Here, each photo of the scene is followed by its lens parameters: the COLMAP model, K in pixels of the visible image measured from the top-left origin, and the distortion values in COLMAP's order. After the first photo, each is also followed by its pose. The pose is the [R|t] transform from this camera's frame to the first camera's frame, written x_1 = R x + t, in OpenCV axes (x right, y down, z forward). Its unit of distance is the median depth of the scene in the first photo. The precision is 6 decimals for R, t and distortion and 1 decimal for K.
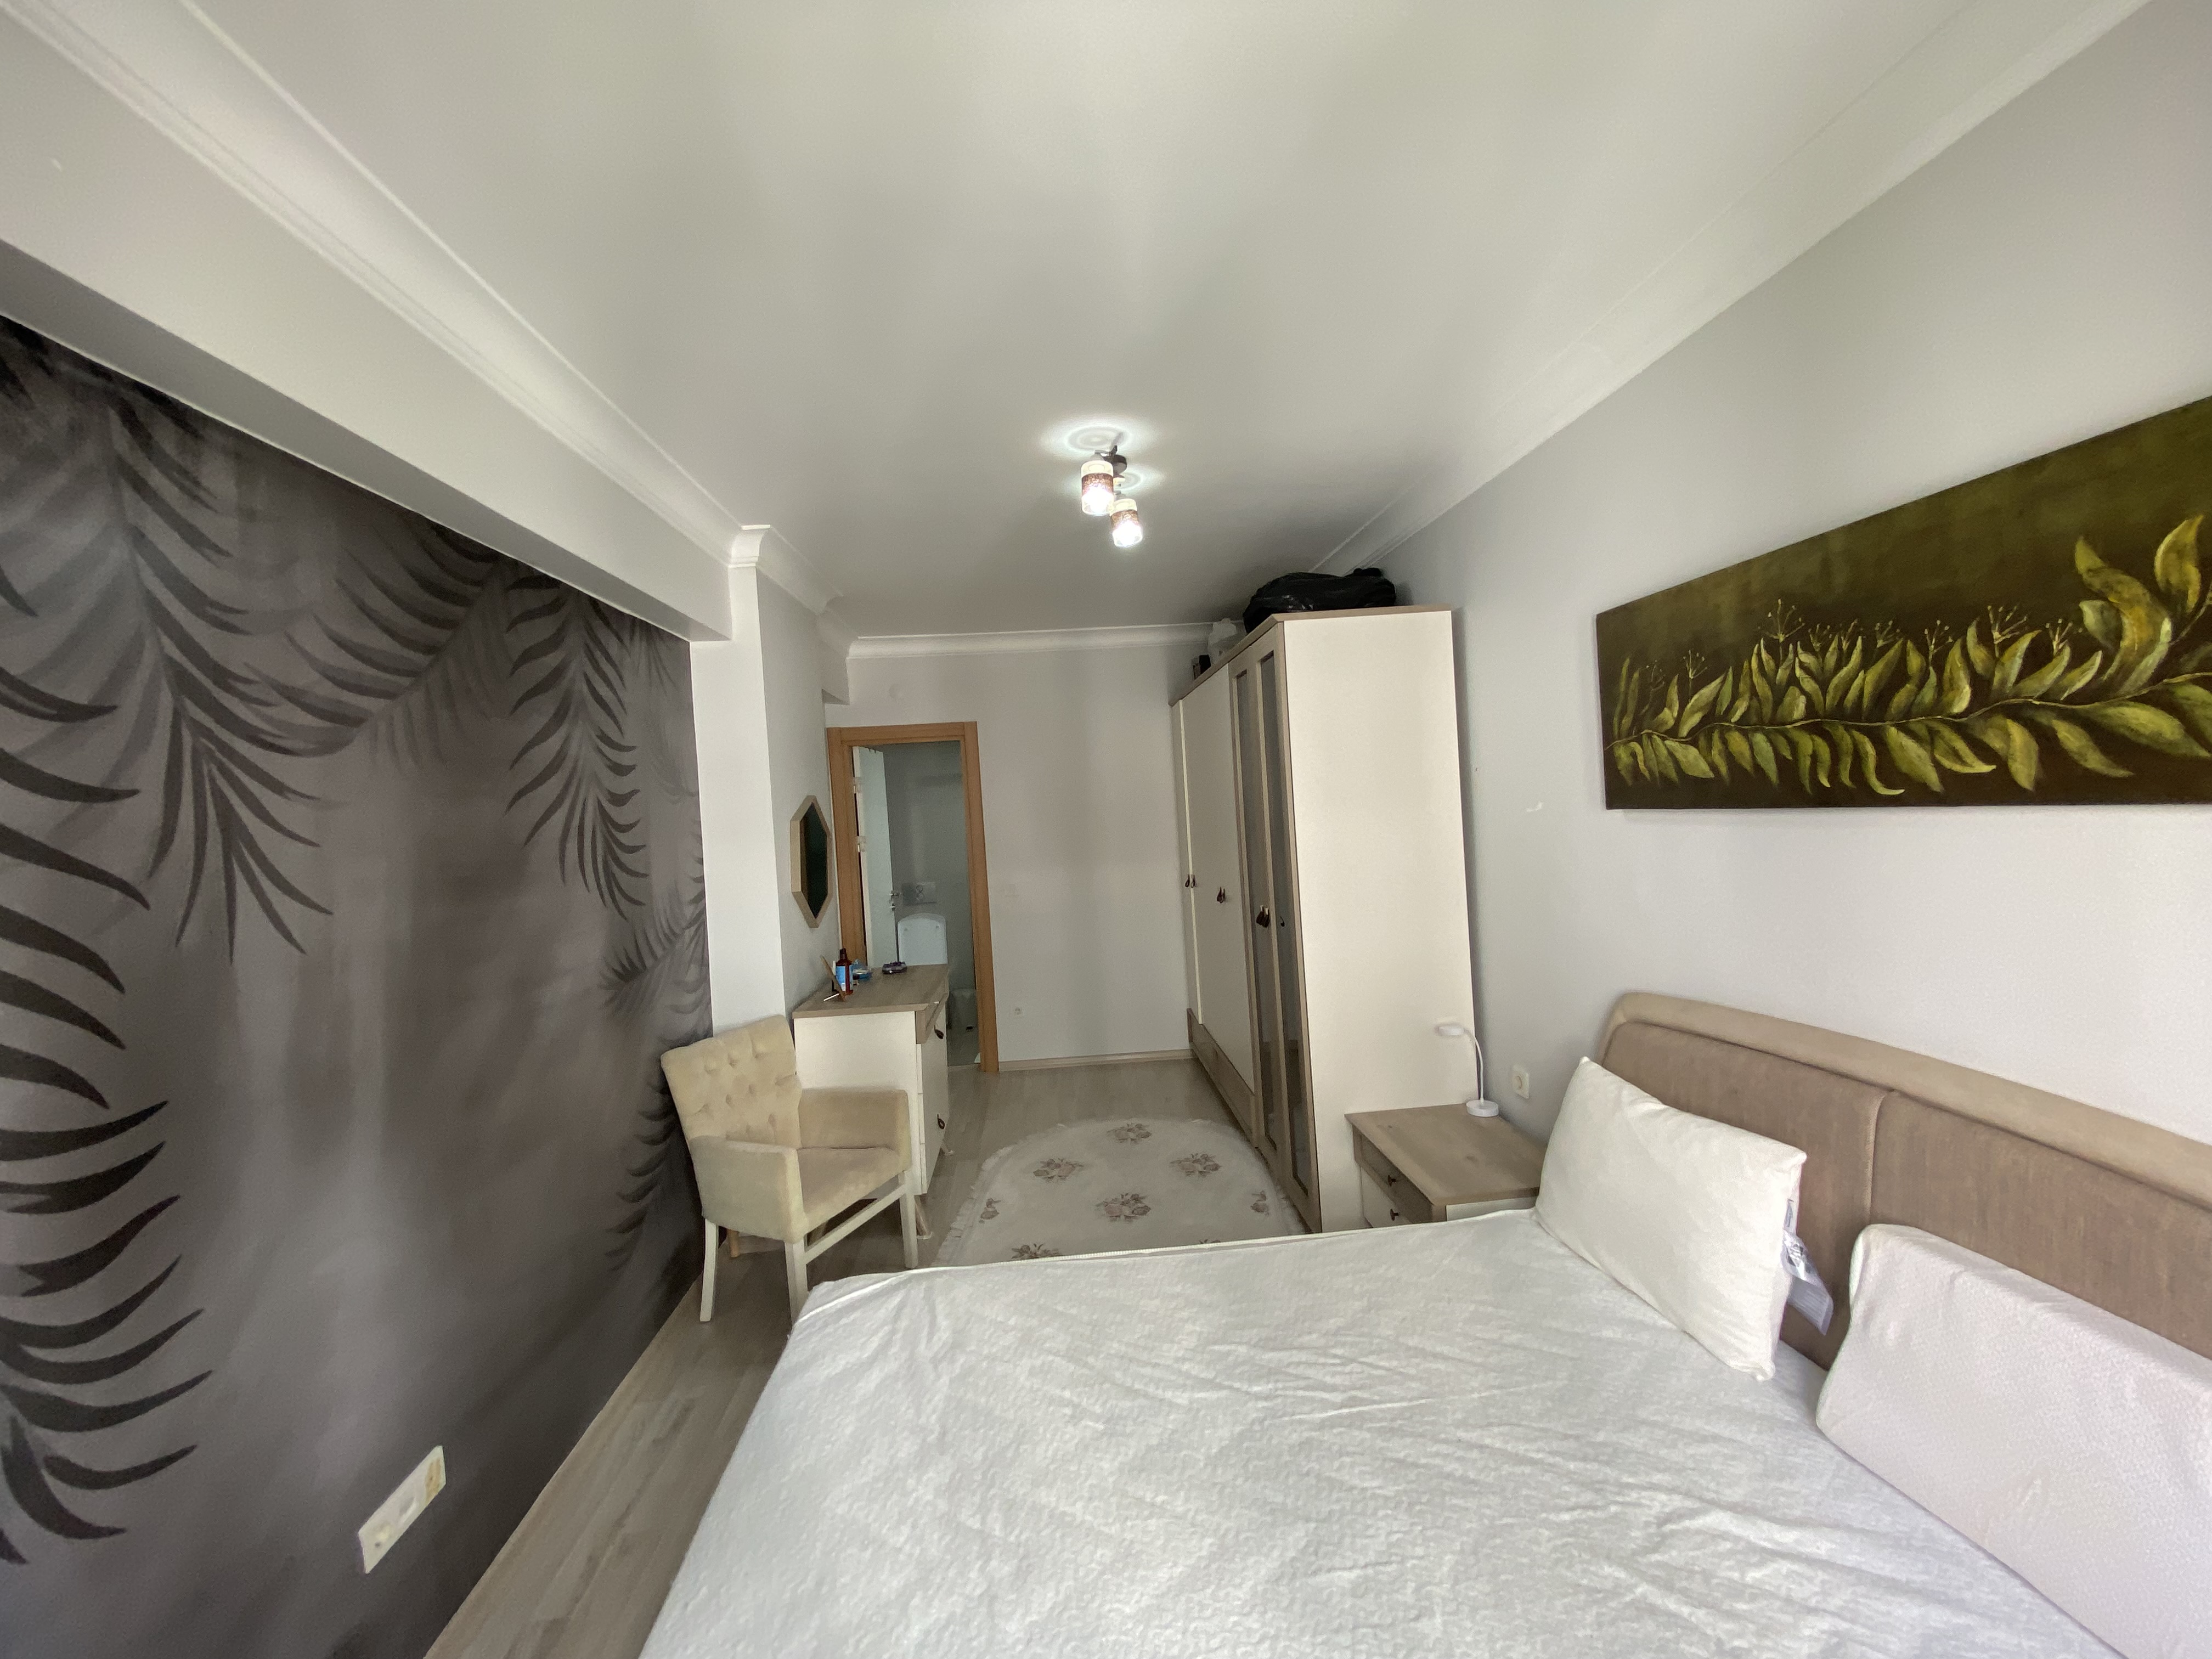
lens RADIAL K [[888.7, 0, 1093.3], [0, 888.7, 831.9], [0, 0, 1]] dist [0.028181, -0.025223]
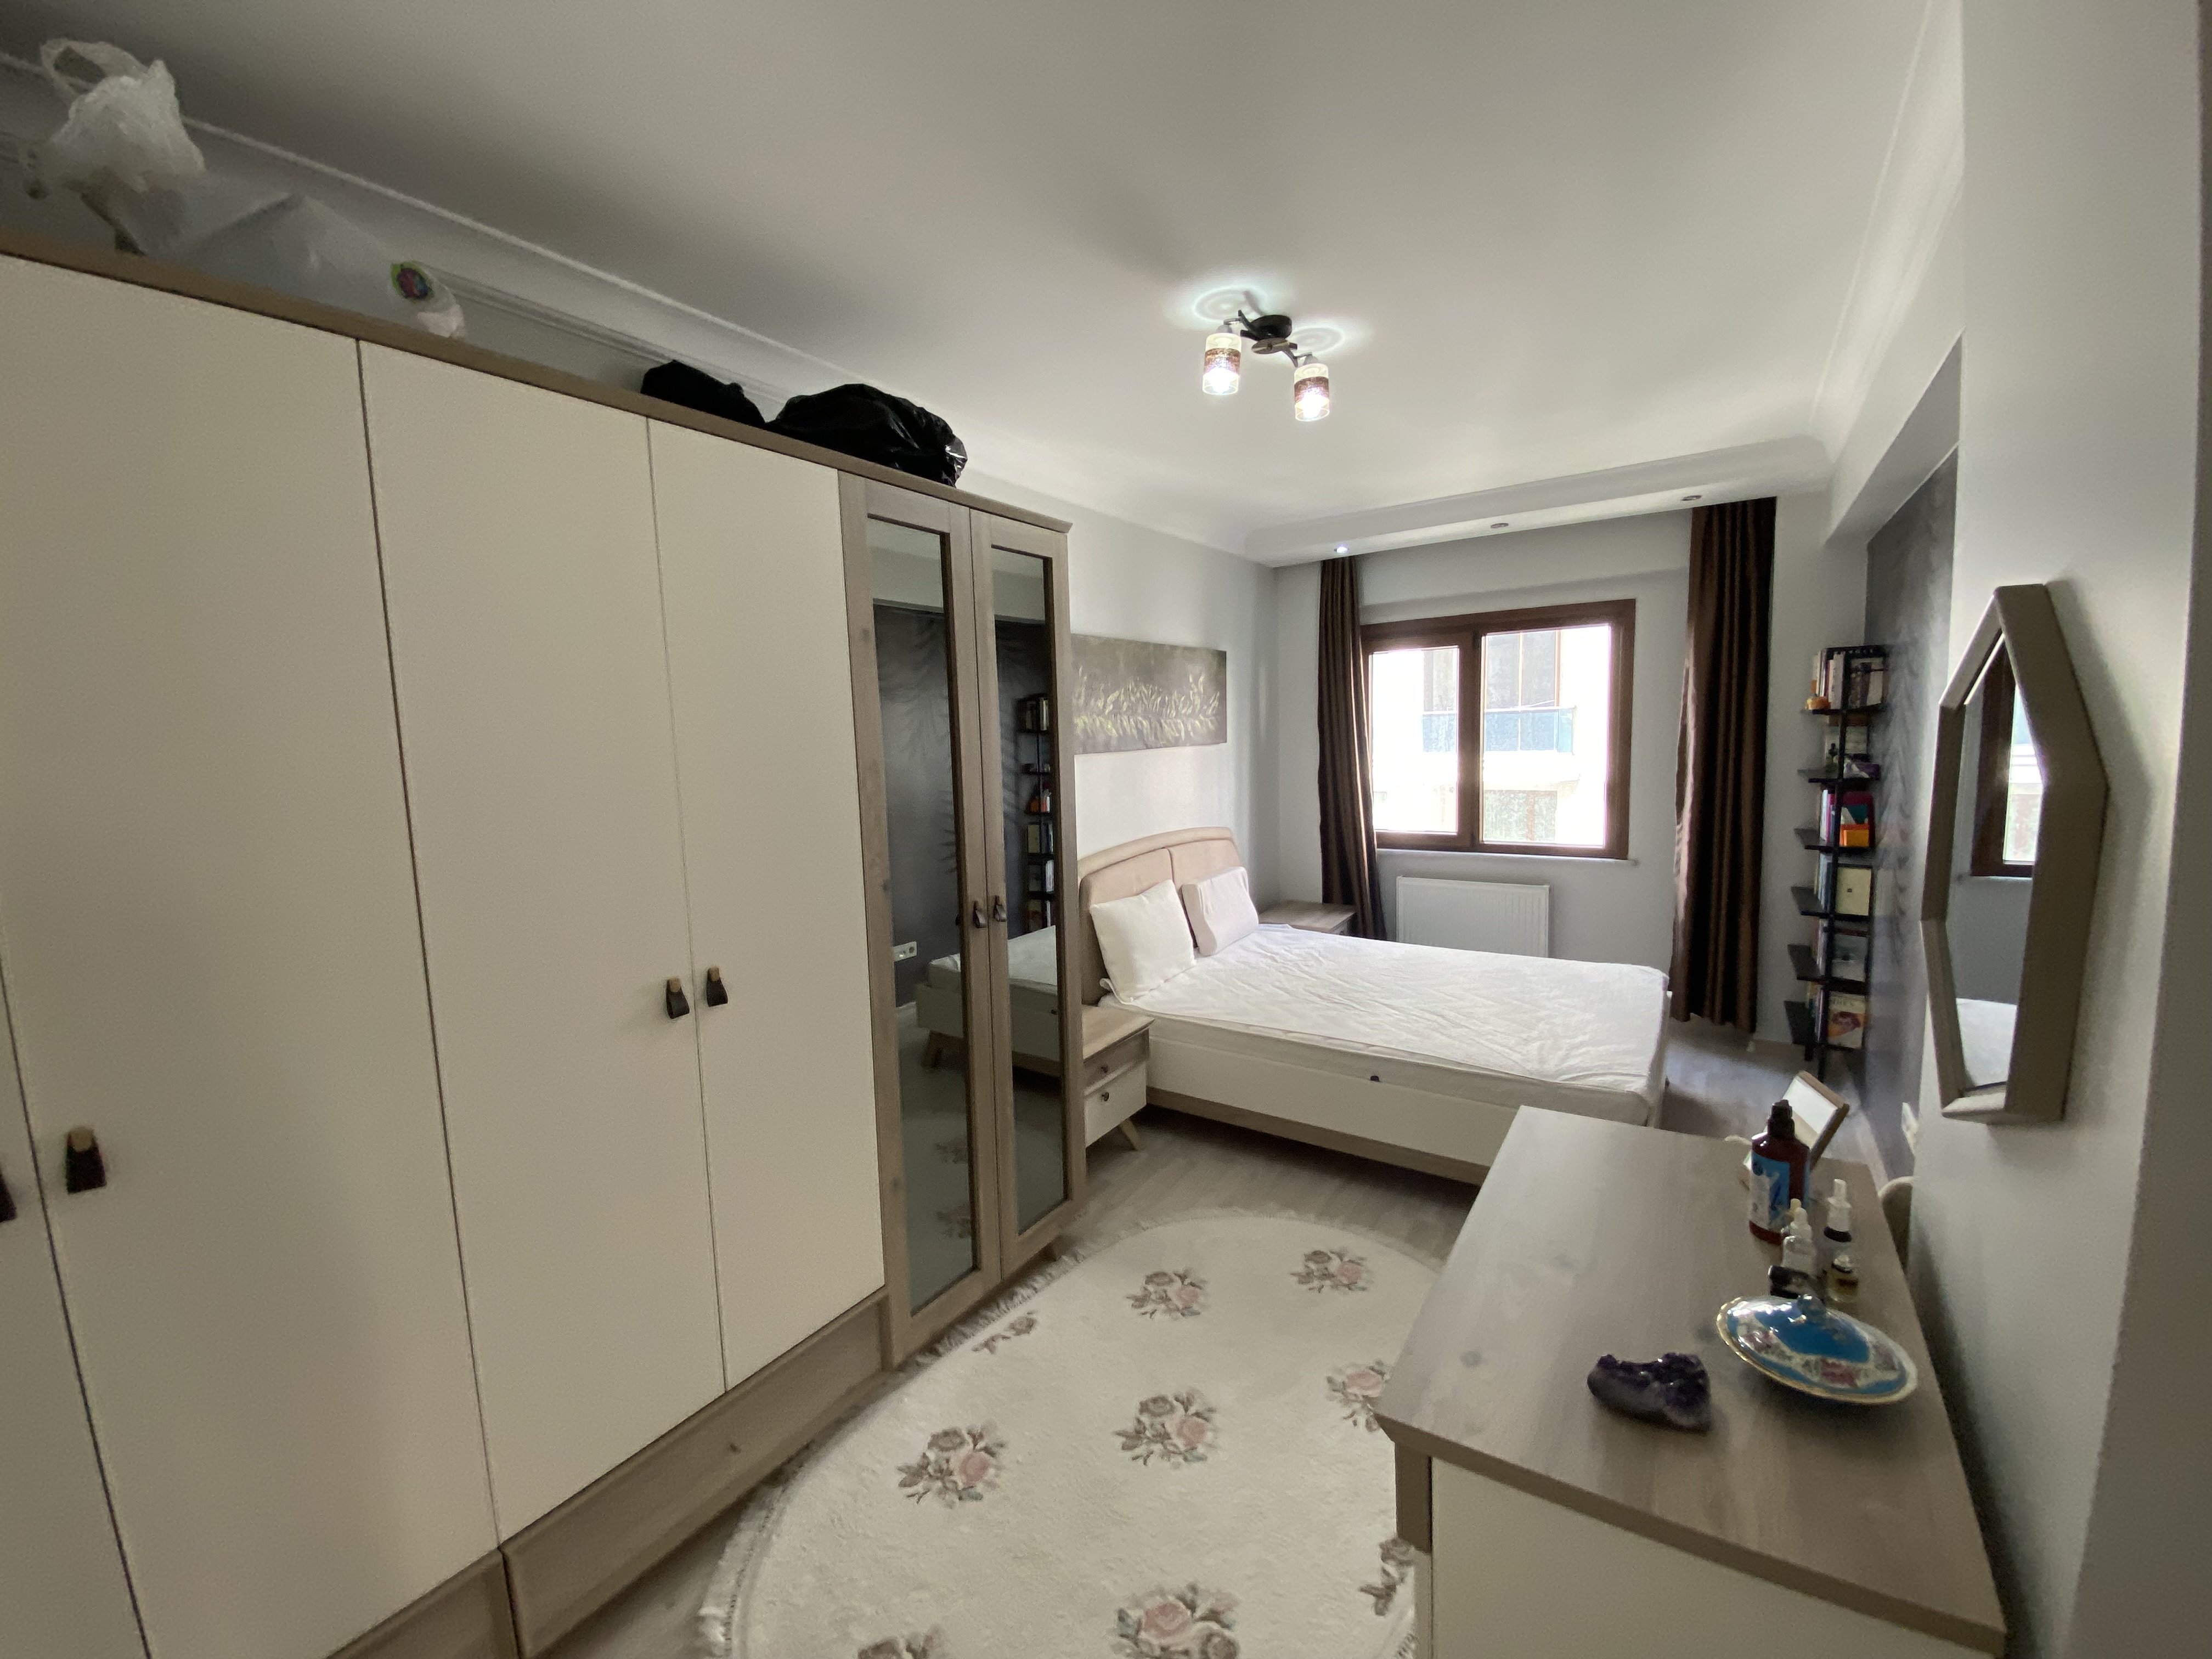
lens RADIAL K [[890.5, 0, 1106.0], [0, 890.5, 829.5], [0, 0, 1]] dist [0.028886, -0.024905]
pose [[-0.788558, 0.017219, 0.614719, -0.545549], [0.097216, 0.990529, 0.096963, -0.049921], [-0.607227, 0.136221, -0.782763, 2.611254]]
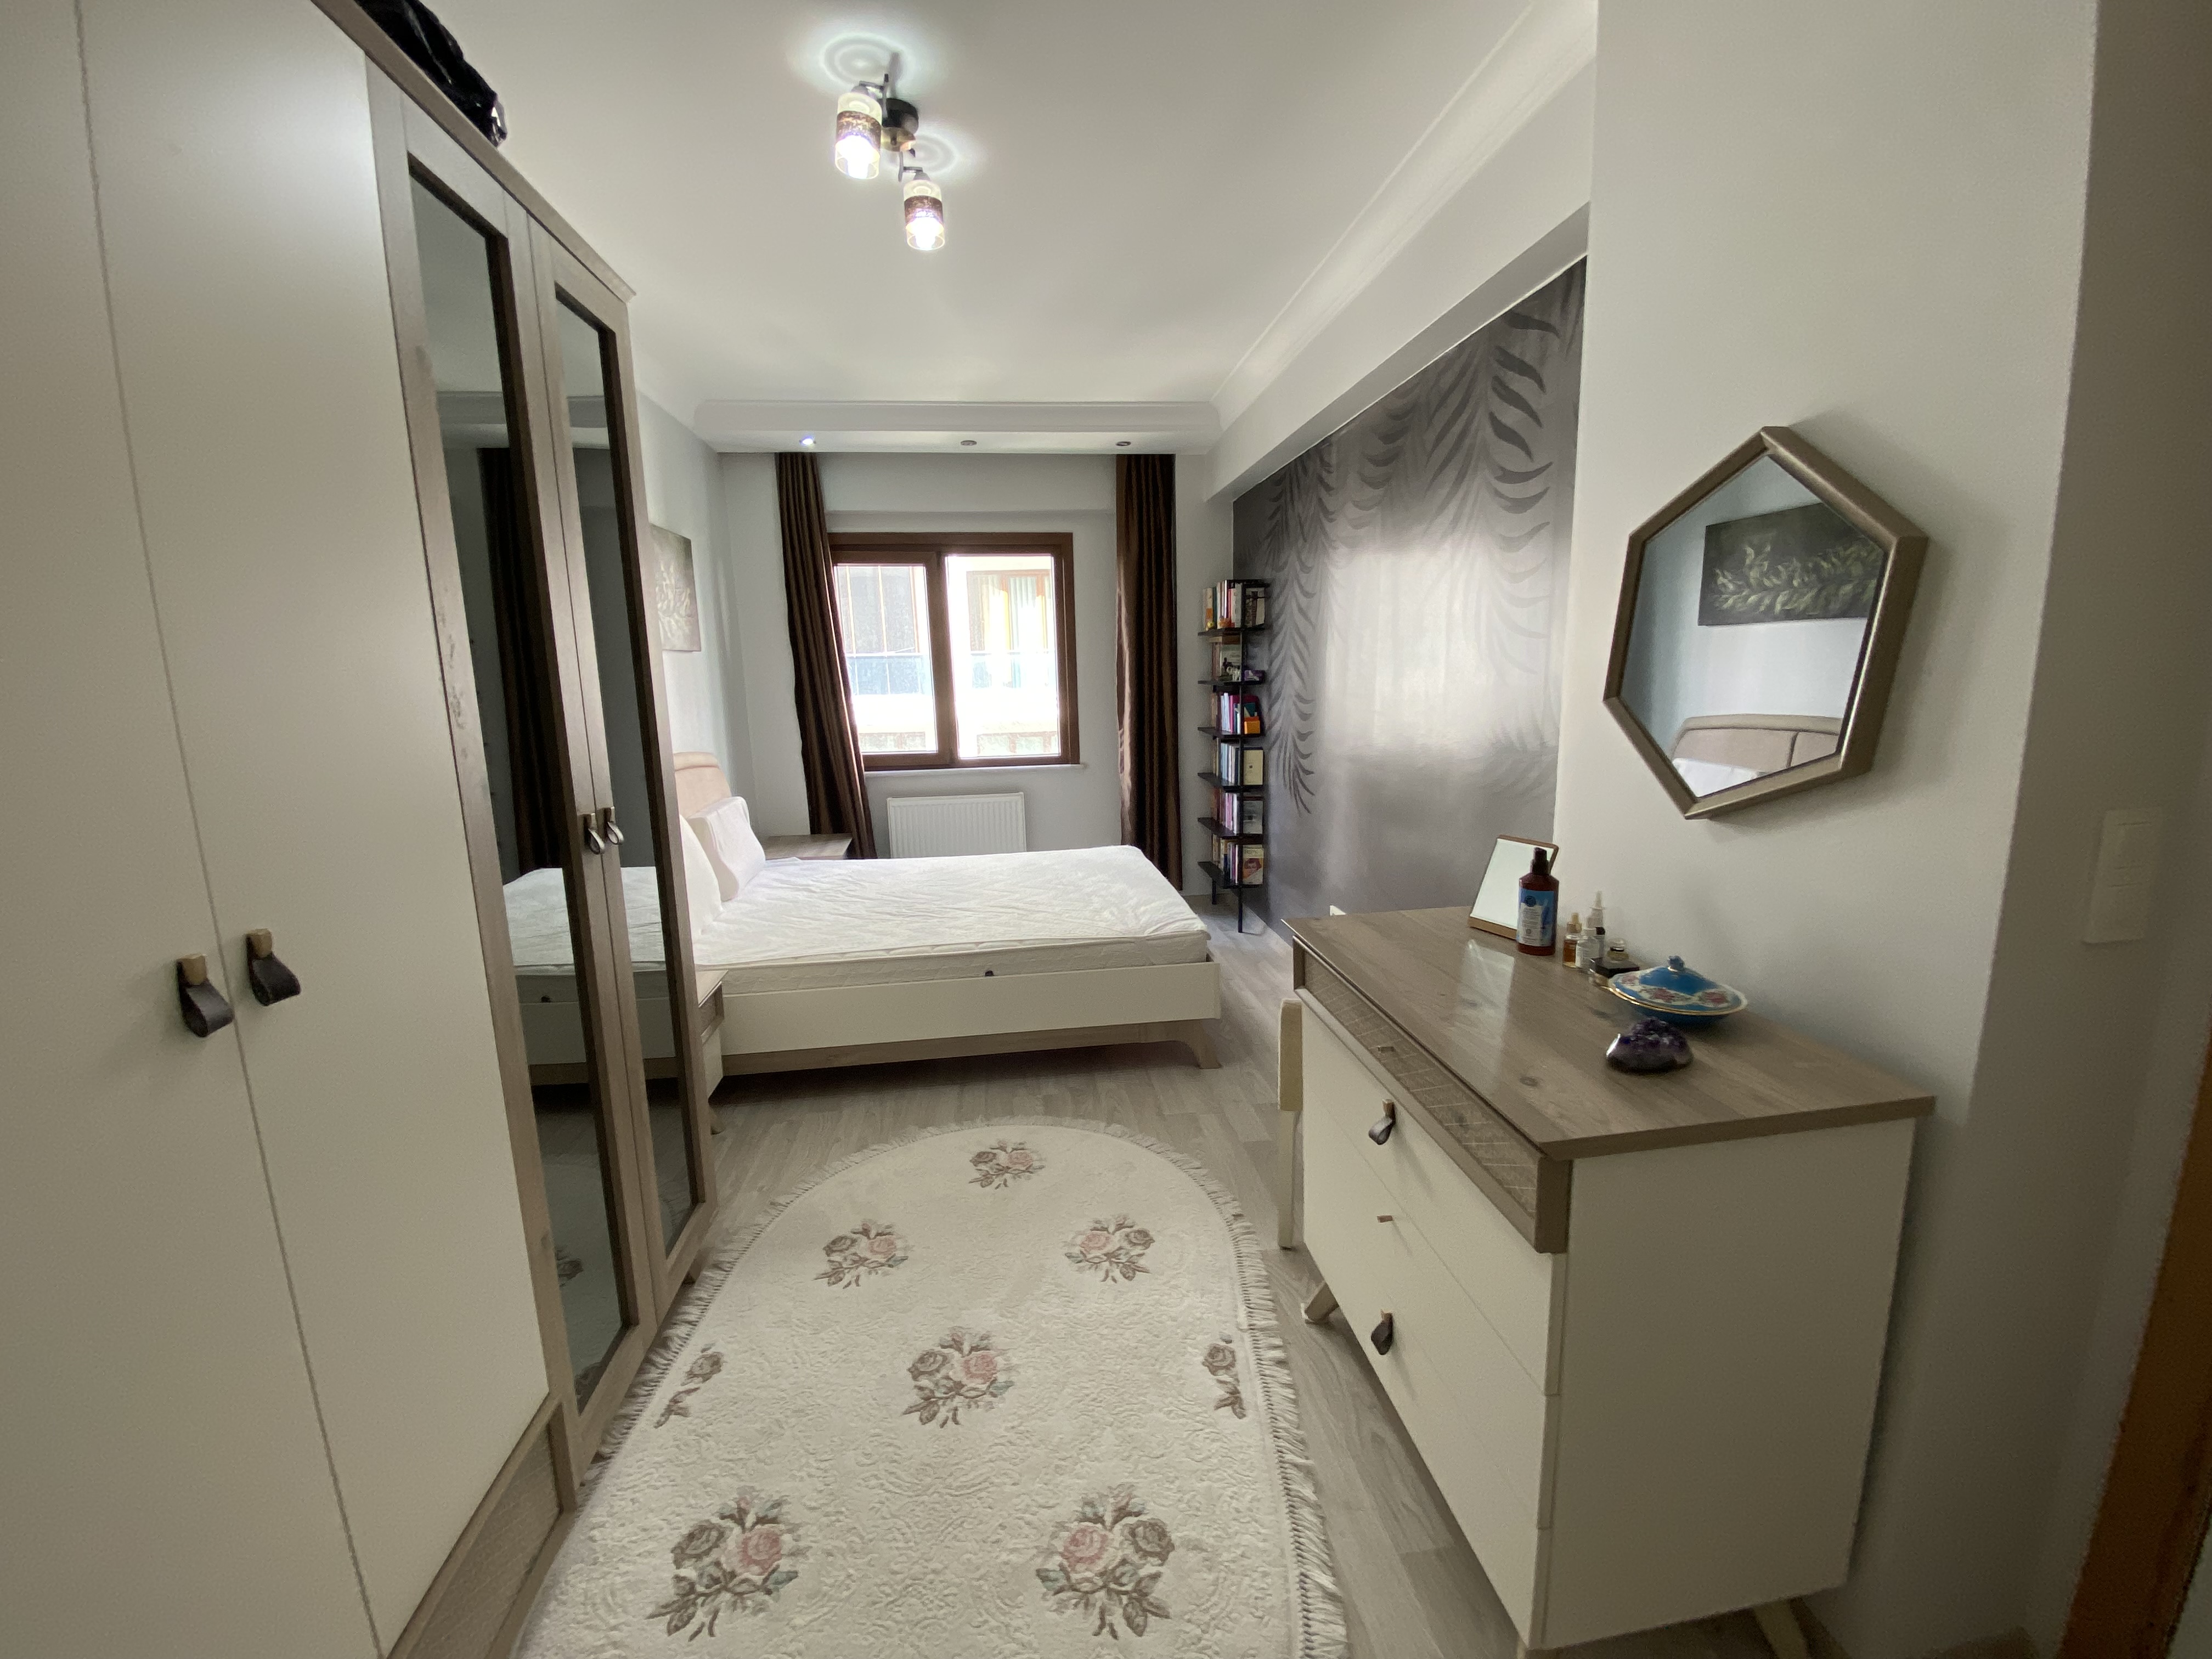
lens RADIAL K [[888.7, 0, 1093.3], [0, 888.7, 831.9], [0, 0, 1]] dist [0.028181, -0.025223]
pose [[-0.995007, 0.091472, -0.039932, -0.093367], [0.081065, 0.974052, 0.211309, 0.024841], [0.058225, 0.207017, -0.976603, 2.631926]]
